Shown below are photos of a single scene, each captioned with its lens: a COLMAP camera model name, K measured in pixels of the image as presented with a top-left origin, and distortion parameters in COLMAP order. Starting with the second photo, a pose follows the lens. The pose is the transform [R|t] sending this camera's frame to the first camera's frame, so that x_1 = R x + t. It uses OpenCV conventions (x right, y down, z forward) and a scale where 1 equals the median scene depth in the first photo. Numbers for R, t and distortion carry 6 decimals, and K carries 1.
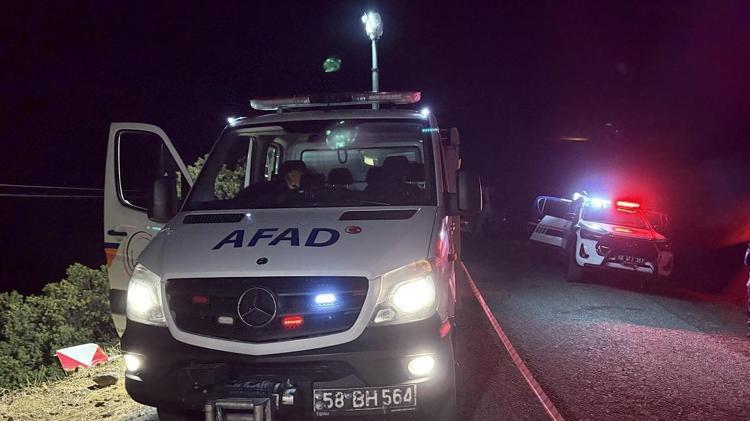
lens RADIAL K [[597.0, 0, 380.7], [0, 597.0, 209.7], [0, 0, 1]] dist [0.044671, -0.029085]
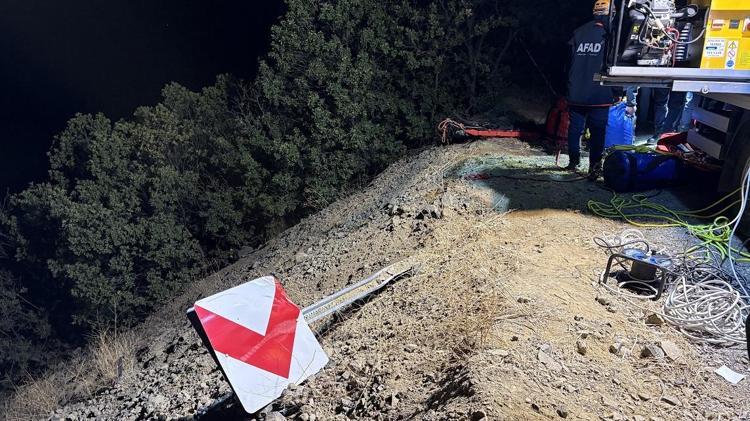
lens RADIAL K [[597.0, 0, 369.7], [0, 597.0, 214.2], [0, 0, 1]] dist [0.044671, -0.029085]
pose [[0.988699, 0.094217, -0.116605, -0.176429], [-0.059016, 0.959636, 0.274984, 0.028818], [0.137806, -0.264995, 0.954352, 0.302247]]
